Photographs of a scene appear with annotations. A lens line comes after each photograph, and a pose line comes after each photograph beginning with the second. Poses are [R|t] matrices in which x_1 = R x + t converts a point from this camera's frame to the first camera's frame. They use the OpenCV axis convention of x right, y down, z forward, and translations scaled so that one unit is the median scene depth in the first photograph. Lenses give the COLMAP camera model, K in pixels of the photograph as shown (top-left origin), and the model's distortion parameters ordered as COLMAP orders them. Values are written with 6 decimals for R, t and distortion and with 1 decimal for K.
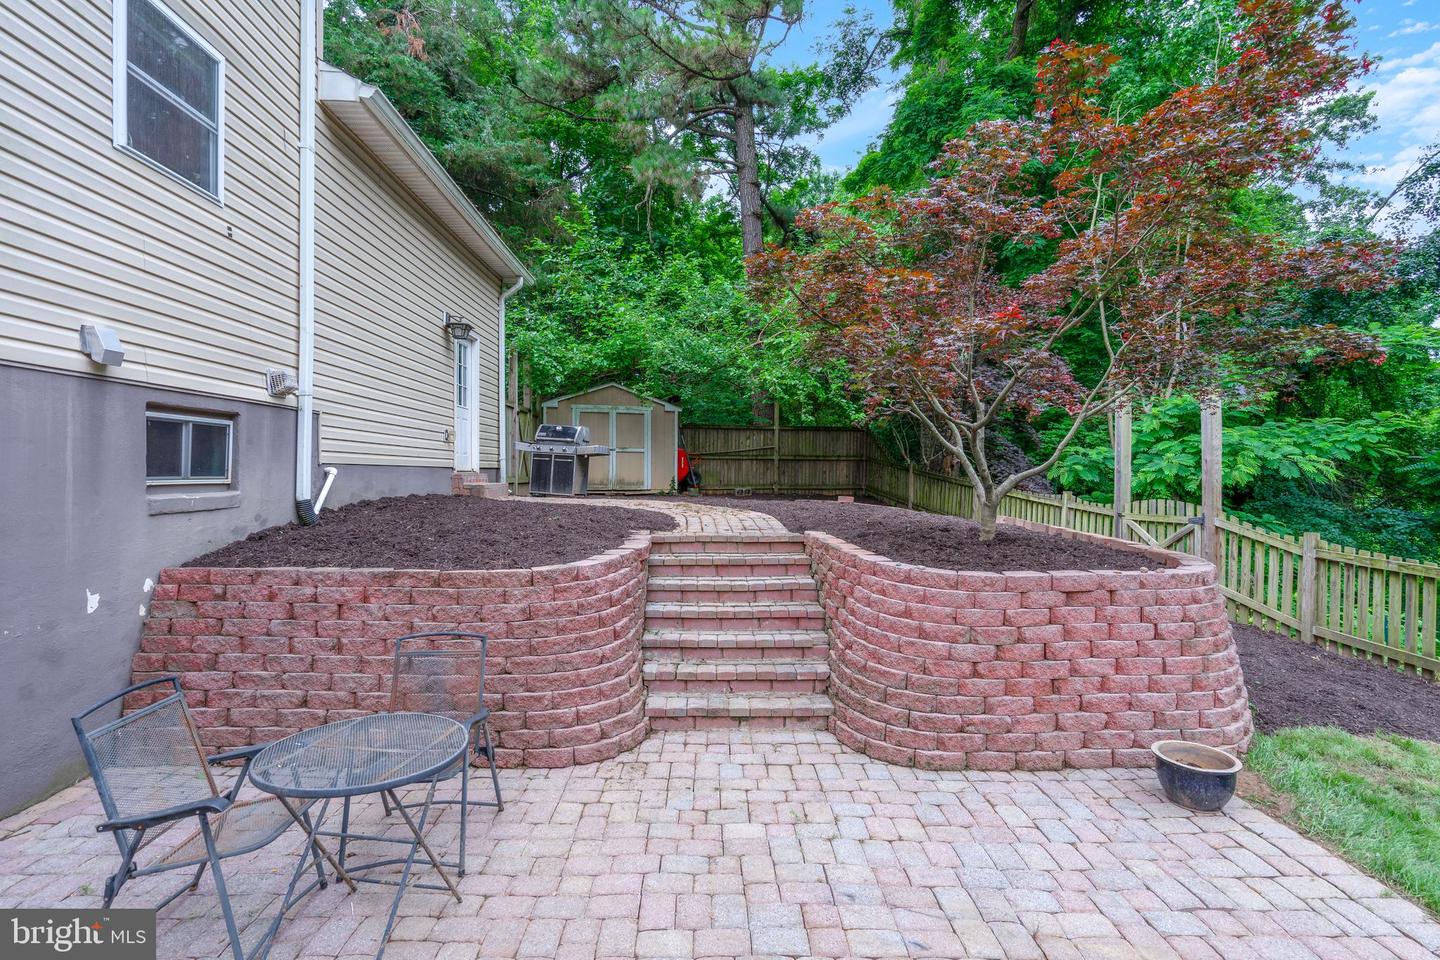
lens RADIAL K [[659.8, 0, 720.0], [0, 659.8, 483.5], [0, 0, 1]] dist [-0.044024, 0.022024]
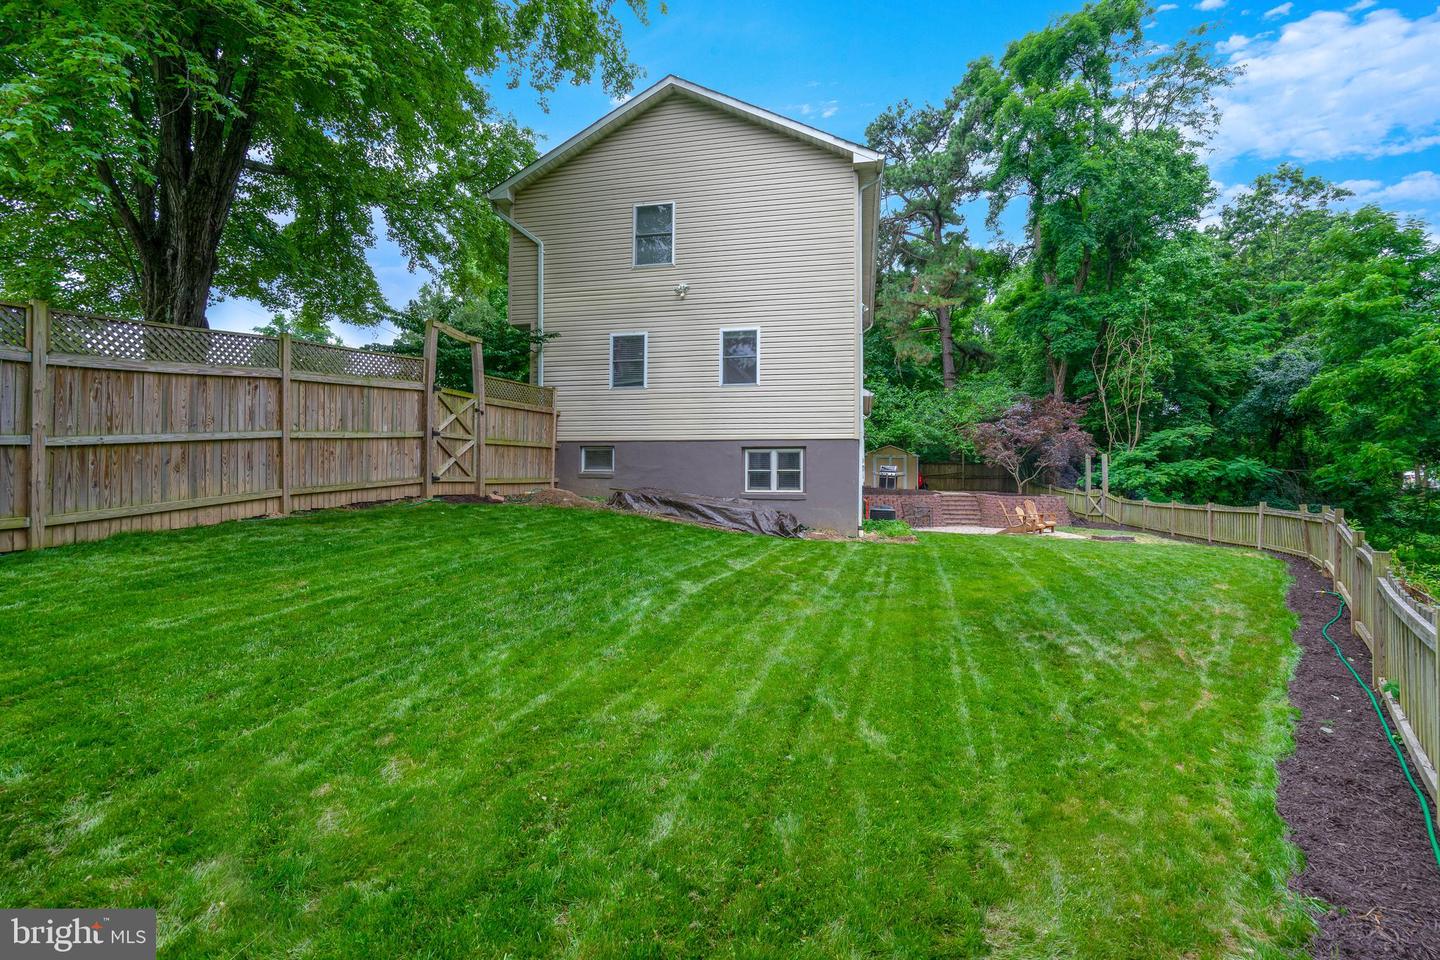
lens RADIAL K [[659.8, 0, 720.0], [0, 659.8, 483.5], [0, 0, 1]] dist [-0.044024, 0.022024]
pose [[0.969159, -0.000879, -0.246437, -0.288566], [-0.007071, 0.999483, -0.031375, 0.102740], [0.246337, 0.032149, 0.968651, -2.355416]]
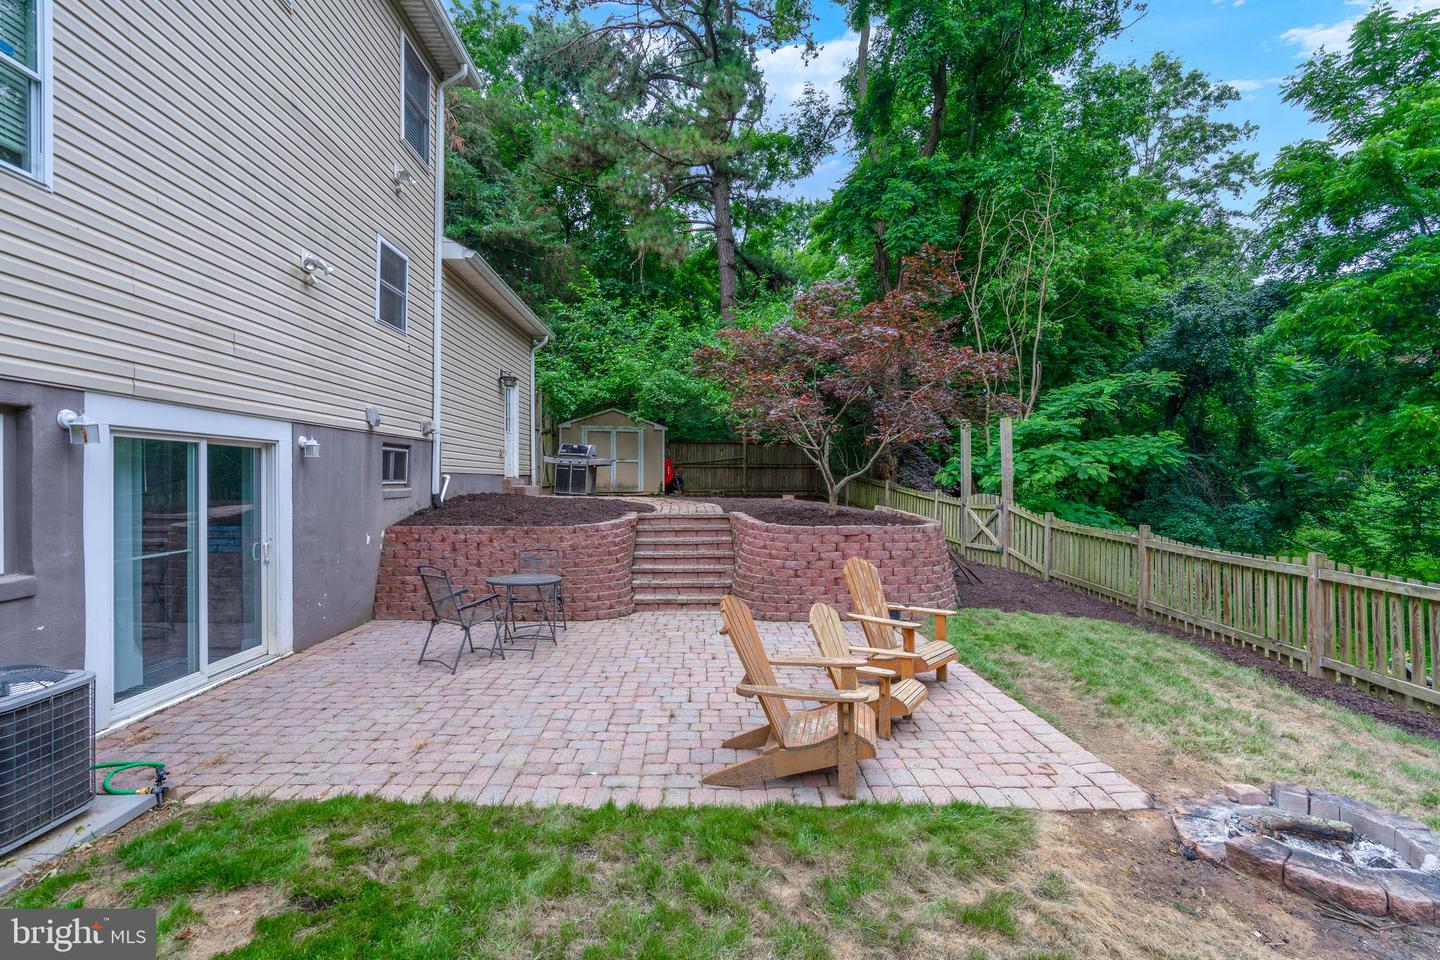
lens RADIAL K [[659.8, 0, 720.0], [0, 659.8, 483.5], [0, 0, 1]] dist [-0.044024, 0.022024]
pose [[0.999985, -0.005275, 0.001101, 0.070635], [0.005286, 0.999929, -0.010682, 0.013112], [-0.001045, 0.010687, 0.999942, -0.466342]]
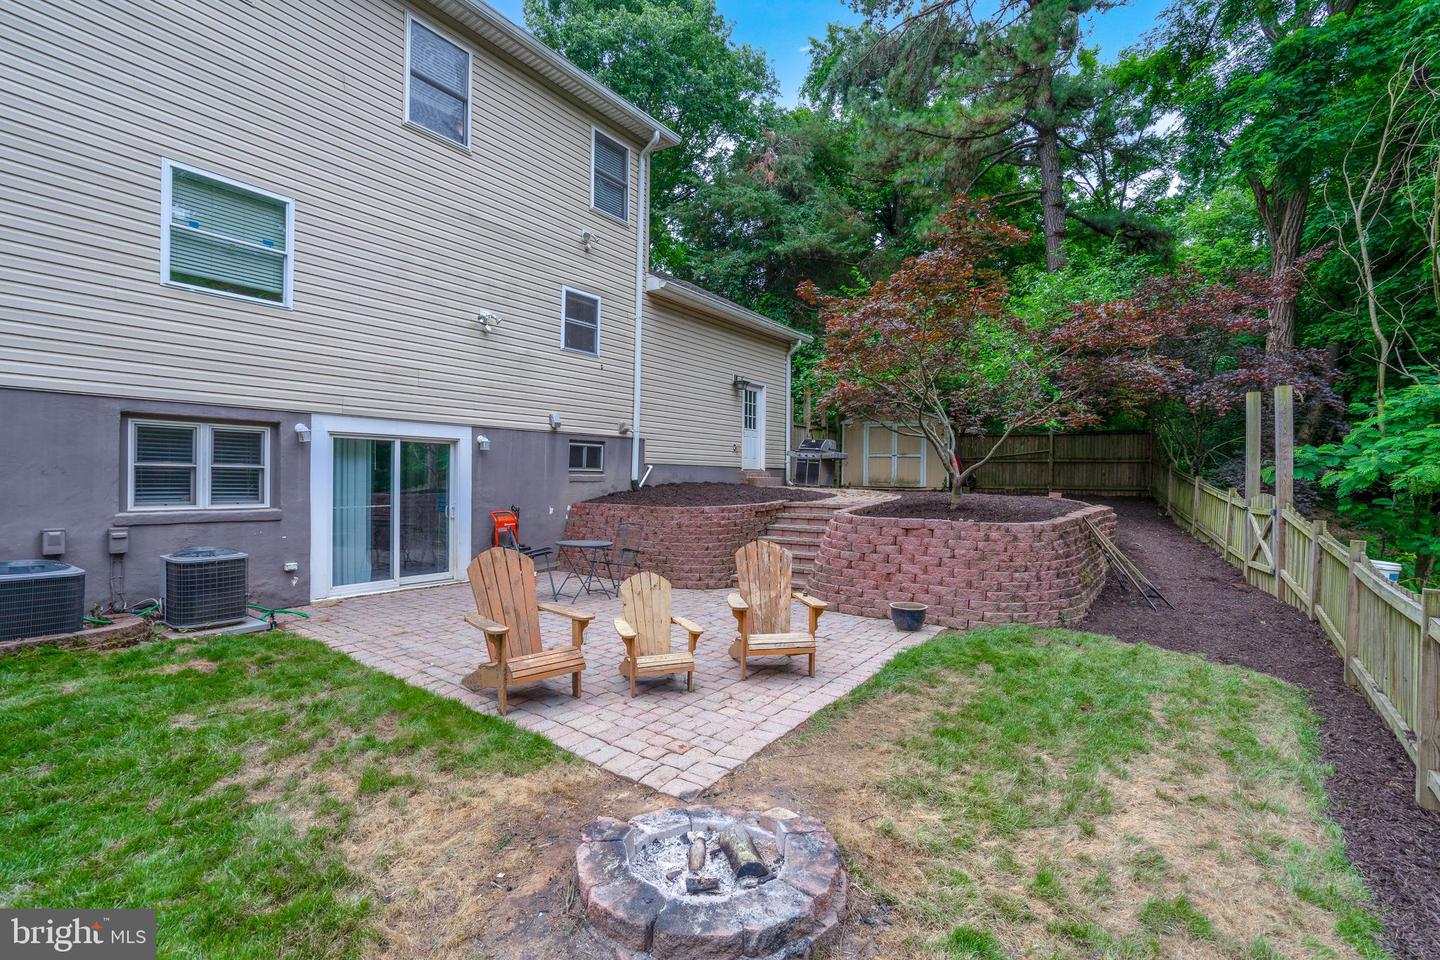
lens RADIAL K [[659.8, 0, 720.0], [0, 659.8, 483.5], [0, 0, 1]] dist [-0.044024, 0.022024]
pose [[0.795421, 0.010052, -0.605974, 0.575069], [-0.017510, 0.999826, -0.006400, 0.028710], [0.605805, 0.015702, 0.795458, -0.359510]]
